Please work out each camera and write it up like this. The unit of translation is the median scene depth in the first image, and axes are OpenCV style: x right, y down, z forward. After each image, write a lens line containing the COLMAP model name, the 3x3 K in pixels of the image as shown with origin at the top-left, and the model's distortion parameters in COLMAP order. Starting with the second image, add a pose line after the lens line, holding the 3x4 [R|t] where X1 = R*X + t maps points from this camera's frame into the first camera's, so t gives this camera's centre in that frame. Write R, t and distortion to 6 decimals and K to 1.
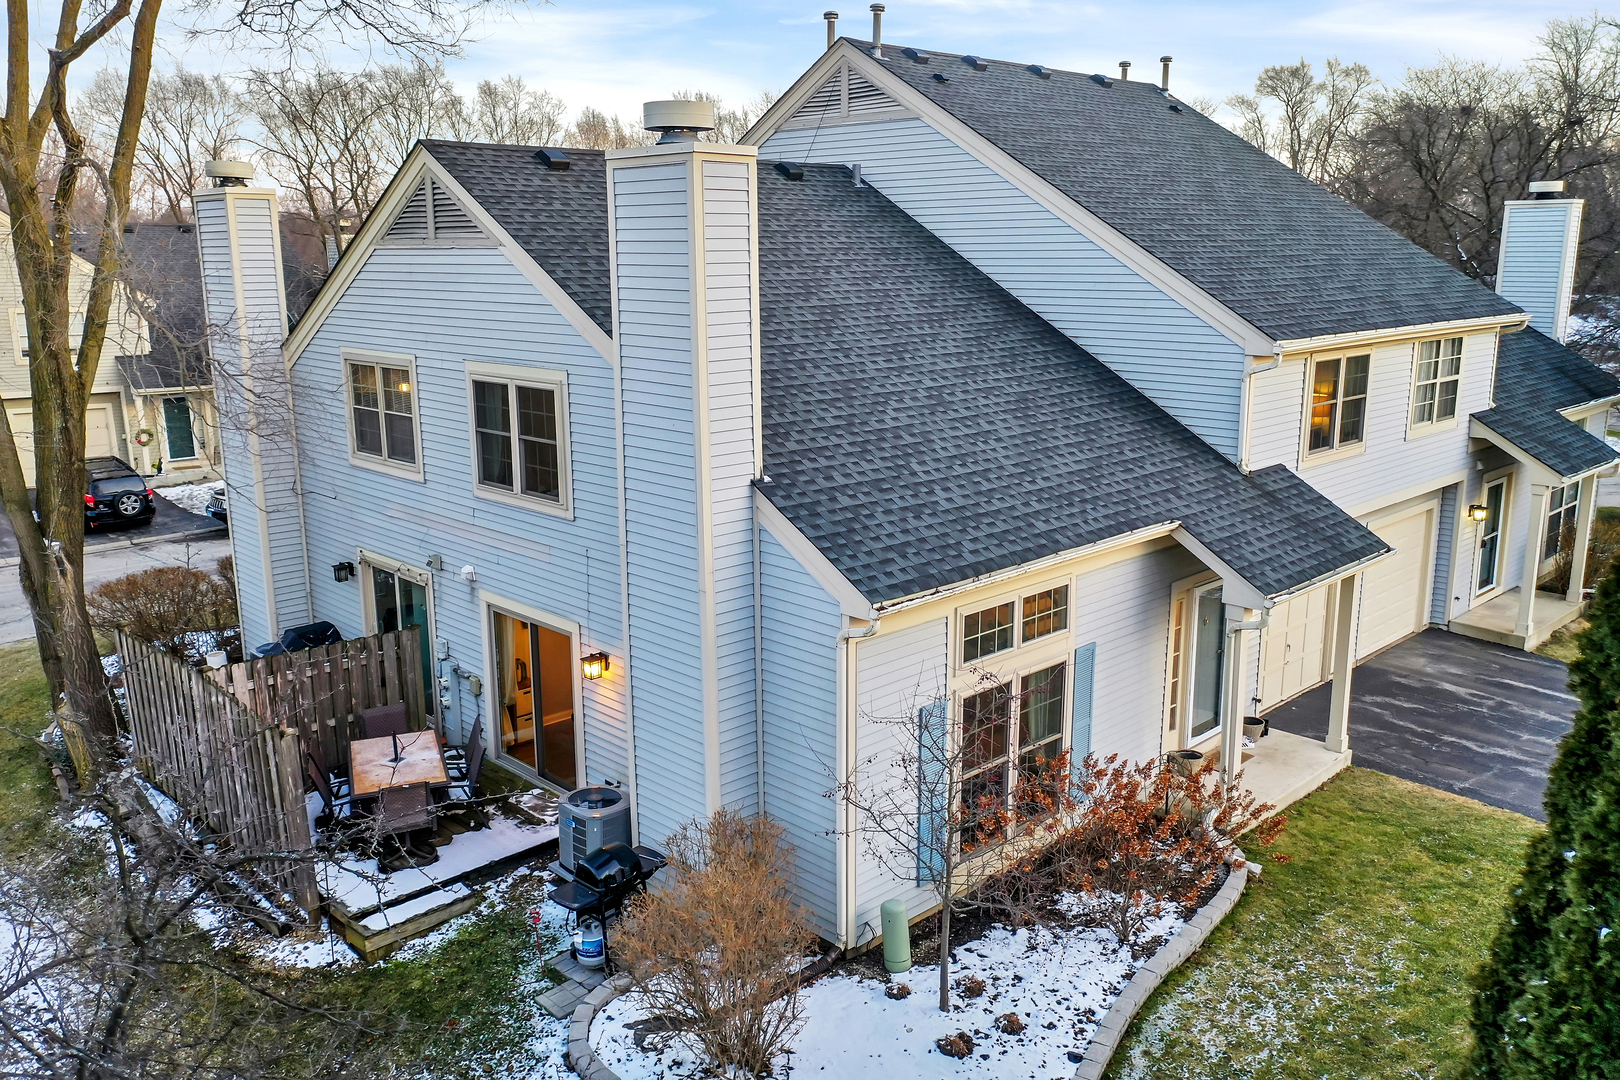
lens RADIAL K [[1259.5, 0, 810.0], [0, 1259.5, 540.0], [0, 0, 1]] dist [0.040391, 0.000174]
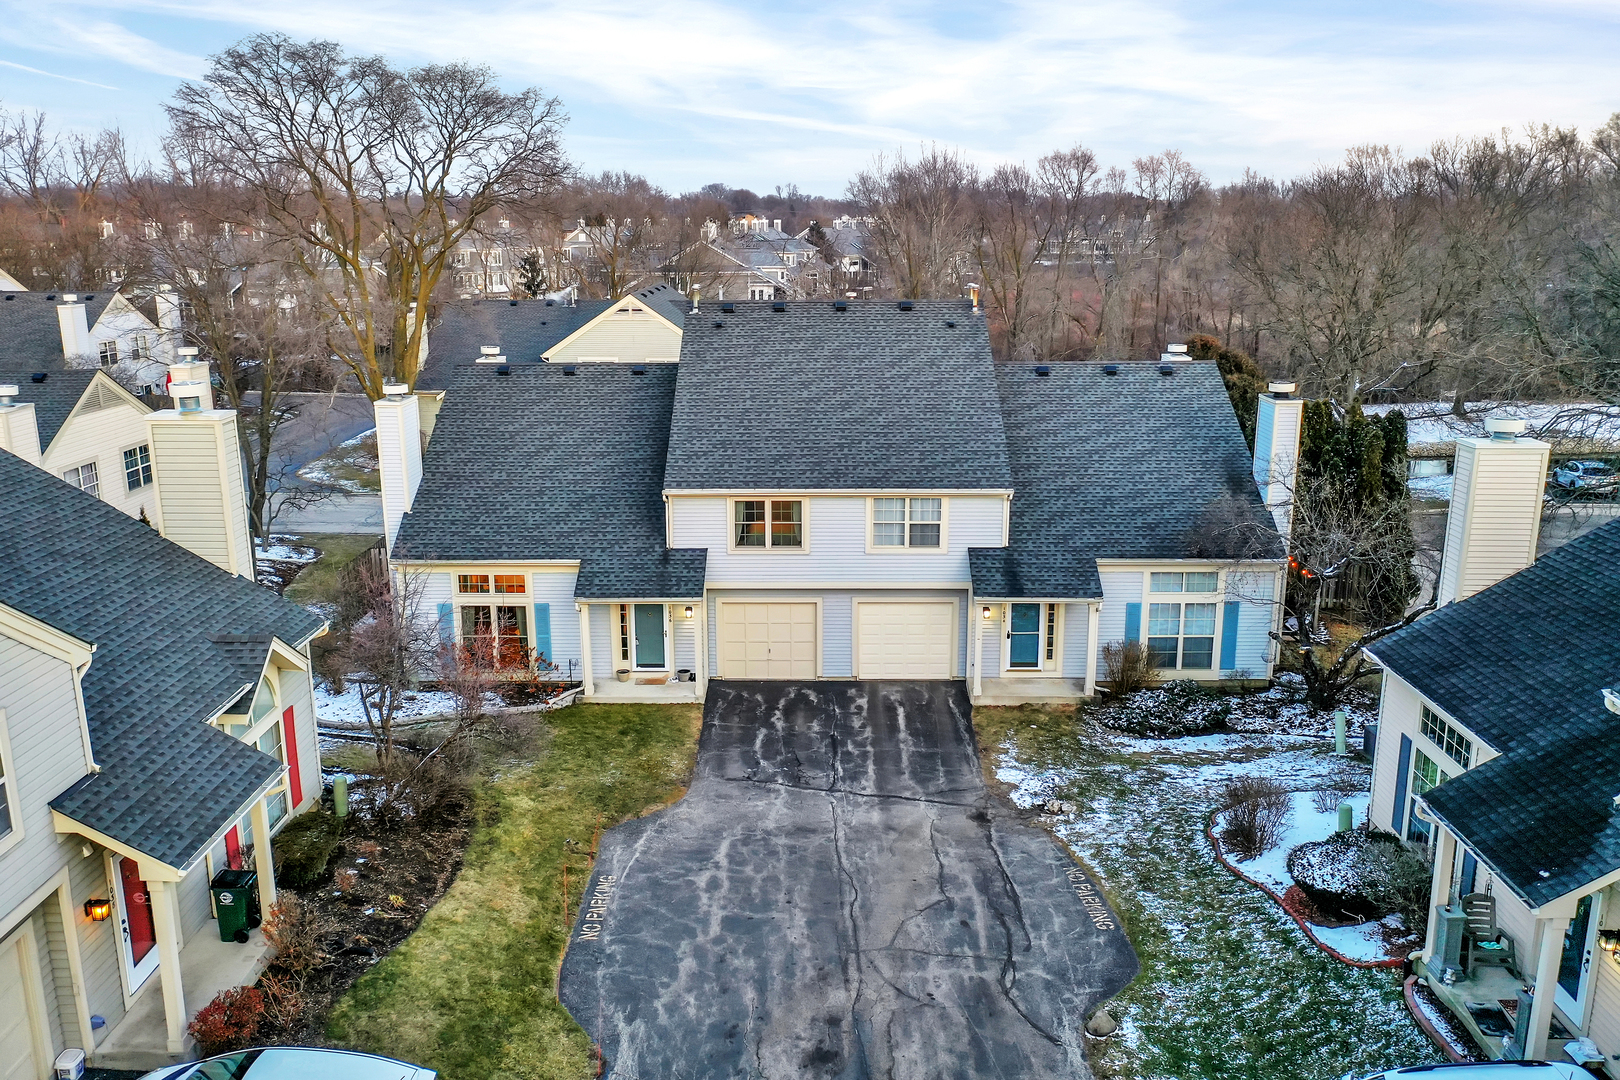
lens RADIAL K [[1259.5, 0, 810.0], [0, 1259.5, 540.0], [0, 0, 1]] dist [0.040391, 0.000174]
pose [[0.703422, 0.177978, -0.688129, 1.586954], [-0.157995, 0.983074, 0.092757, -0.244073], [0.692990, 0.043474, 0.719635, -0.279502]]
